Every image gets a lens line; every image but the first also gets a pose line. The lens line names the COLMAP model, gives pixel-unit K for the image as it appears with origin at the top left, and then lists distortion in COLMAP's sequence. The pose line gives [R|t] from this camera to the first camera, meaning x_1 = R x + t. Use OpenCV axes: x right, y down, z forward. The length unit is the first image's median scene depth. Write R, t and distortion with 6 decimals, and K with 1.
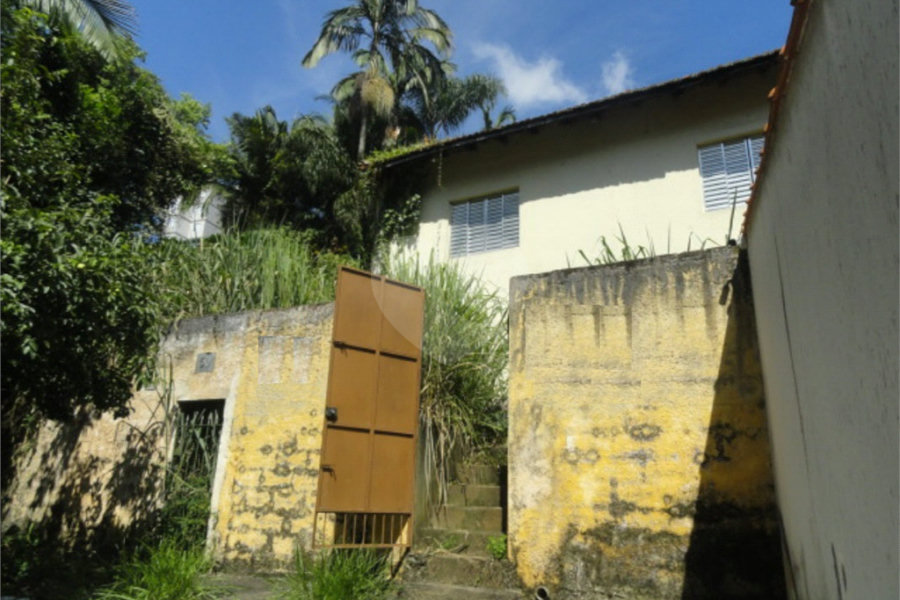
lens RADIAL K [[626.8, 0, 454.3], [0, 626.8, 304.1], [0, 0, 1]] dist [-0.004776, 0.004566]
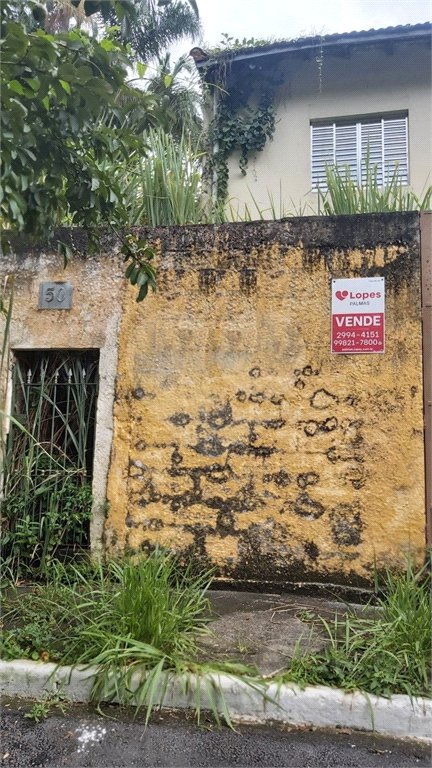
lens RADIAL K [[572.6, 0, 217.6], [0, 572.6, 391.0], [0, 0, 1]] dist [0.119840, -0.195971]
pose [[0.963977, 0.030730, 0.264205, -0.464840], [-0.079670, 0.981057, 0.176575, 0.083016], [-0.253774, -0.191264, 0.948165, 0.384021]]
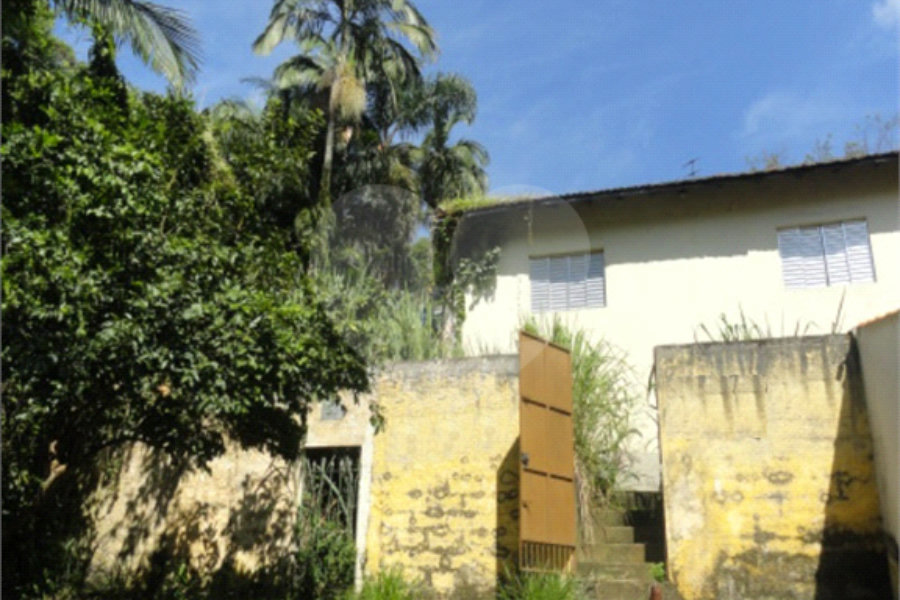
lens RADIAL K [[835.7, 0, 452.7], [0, 835.7, 312.0], [0, 0, 1]] dist [-0.002617, 0.003460]
pose [[0.985374, 0.049778, 0.162974, -0.517903], [-0.045179, 0.998473, -0.031804, -0.038248], [-0.164308, 0.023976, 0.986118, -0.459207]]
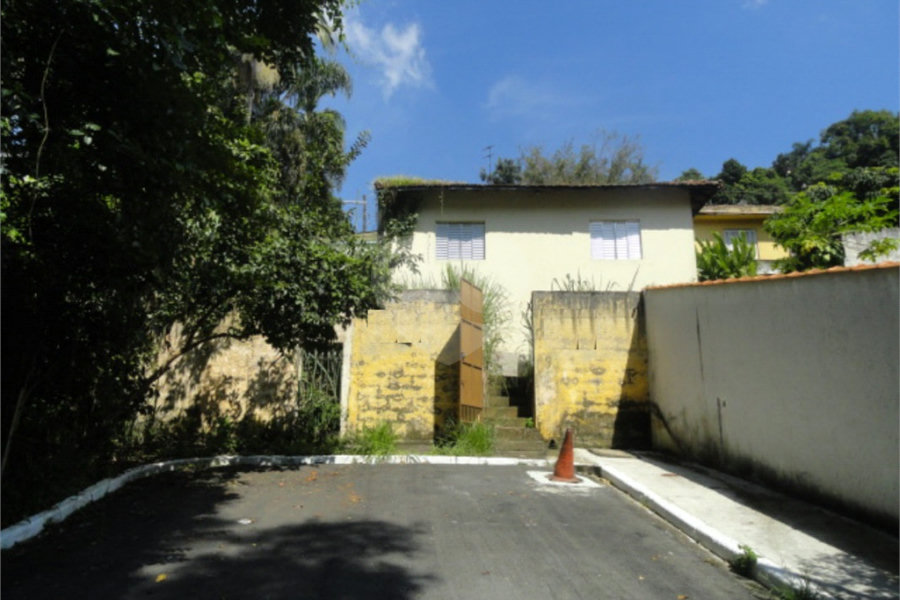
lens RADIAL K [[630.2, 0, 452.8], [0, 630.2, 303.4], [0, 0, 1]] dist [-0.031126, 0.002622]
pose [[0.892971, 0.086889, 0.441648, -0.950822], [-0.120881, 0.991439, 0.049356, -0.068266], [-0.433578, -0.097460, 0.895830, -0.621115]]
